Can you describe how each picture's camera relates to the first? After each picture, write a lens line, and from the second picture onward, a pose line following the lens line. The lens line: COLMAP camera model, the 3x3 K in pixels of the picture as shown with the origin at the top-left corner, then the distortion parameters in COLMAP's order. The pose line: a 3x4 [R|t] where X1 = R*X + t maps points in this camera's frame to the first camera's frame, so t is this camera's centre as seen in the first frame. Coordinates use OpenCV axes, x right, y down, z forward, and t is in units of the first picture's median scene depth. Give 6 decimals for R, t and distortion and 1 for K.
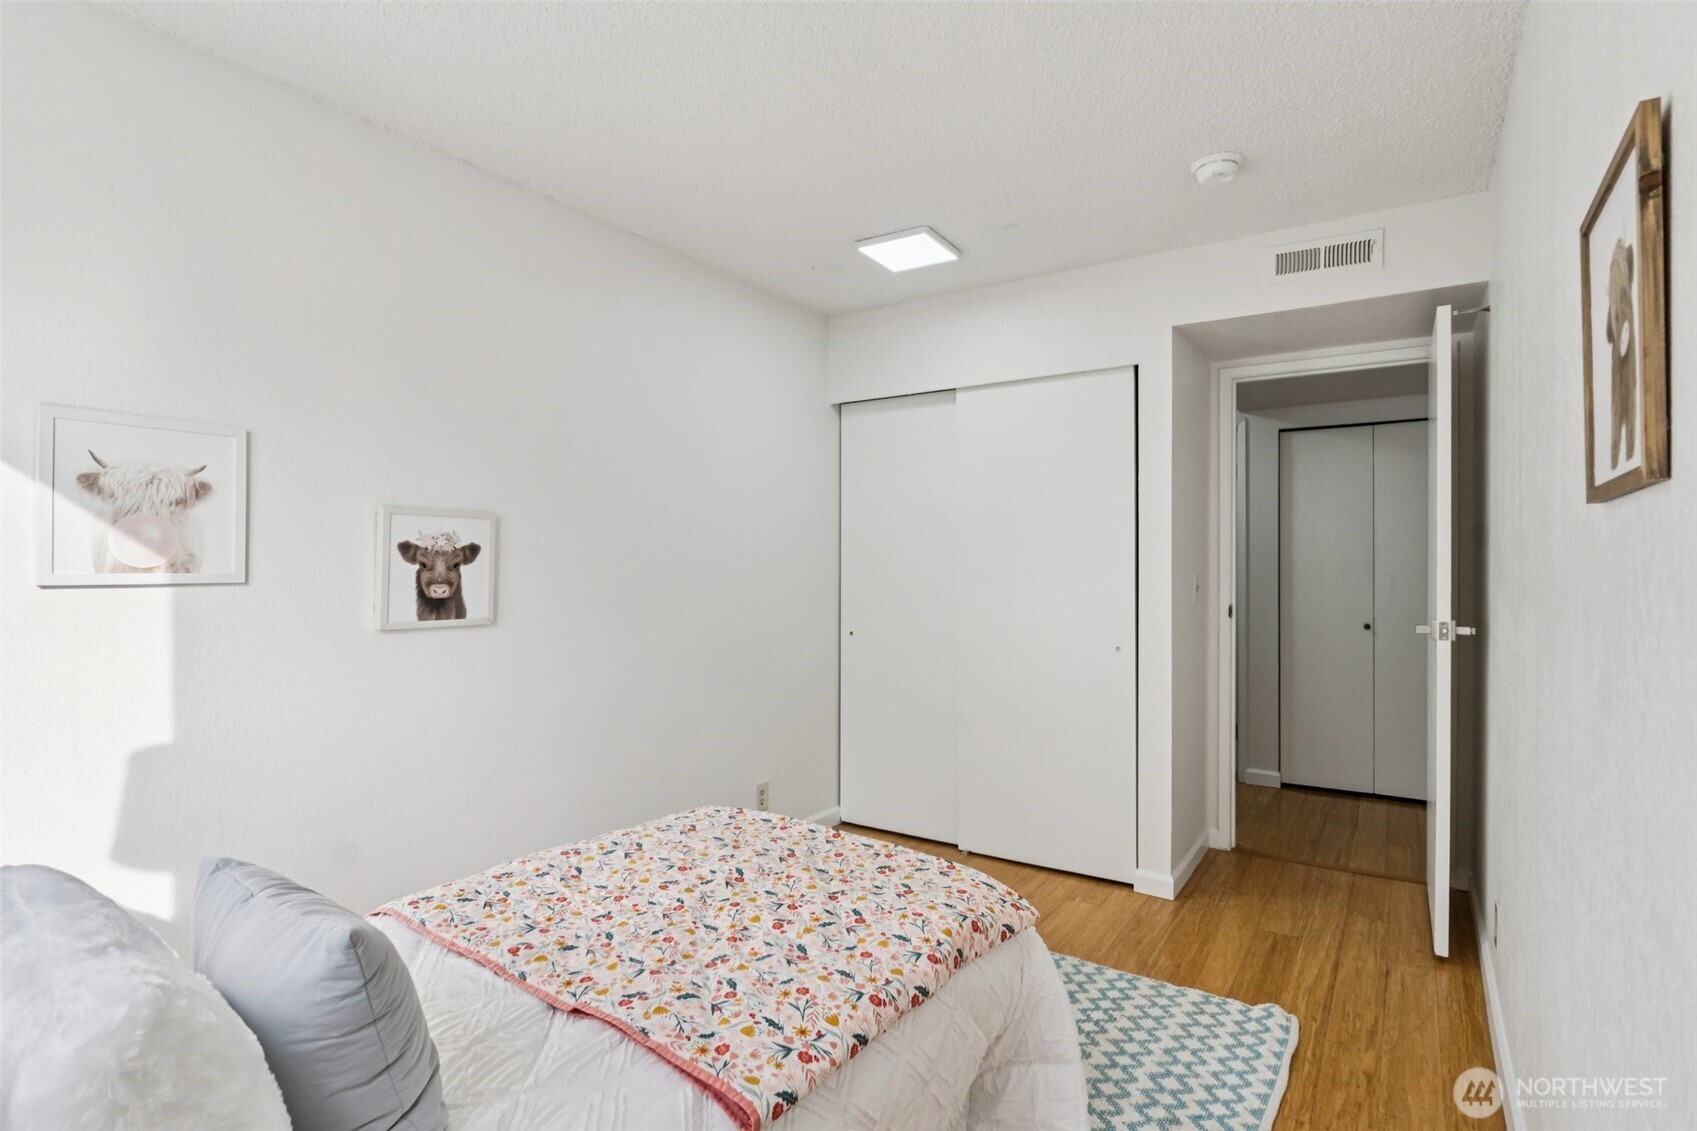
lens RADIAL K [[849.2, 0, 850.0], [0, 849.2, 562.9], [0, 0, 1]] dist [-0.008323, 0.000924]
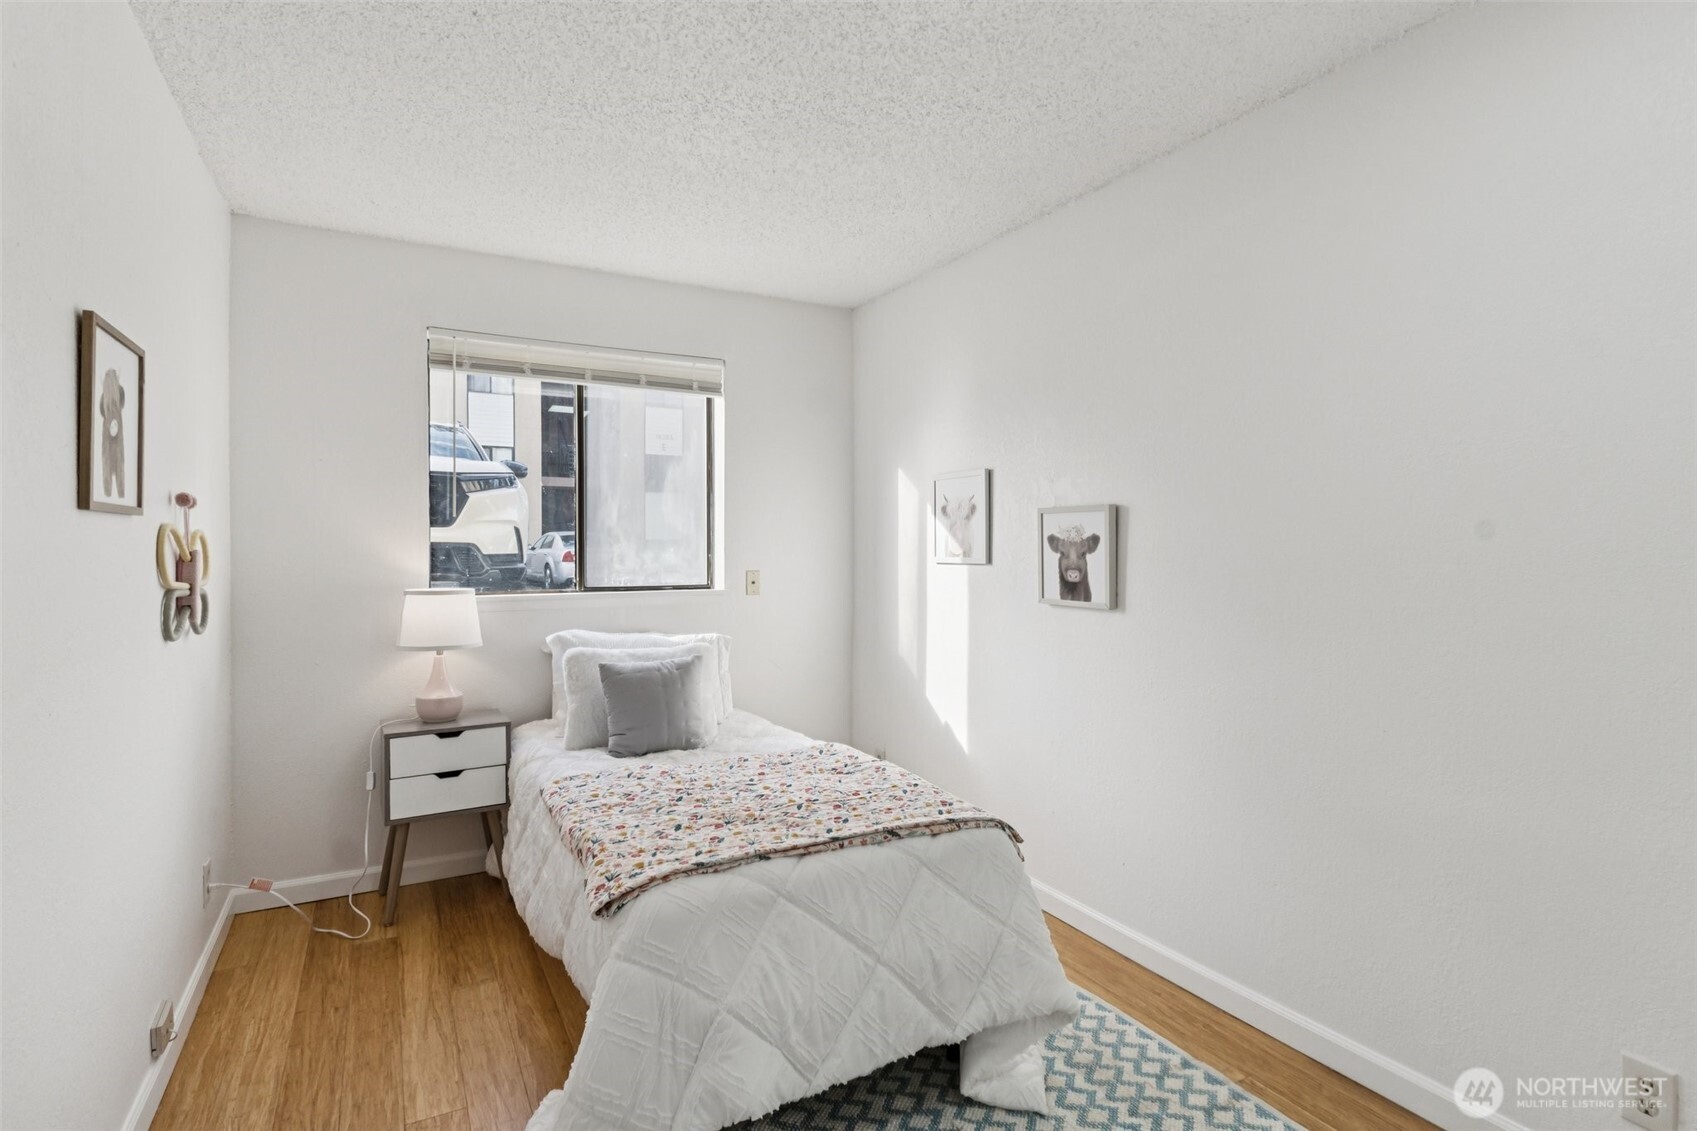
lens RADIAL K [[849.2, 0, 848.7], [0, 849.2, 555.3], [0, 0, 1]] dist [-0.008323, 0.000924]
pose [[-0.465489, 0.003599, -0.885046, 0.709444], [-0.000756, 0.999990, 0.004464, -0.000305], [0.885053, 0.002747, -0.465482, 1.286845]]
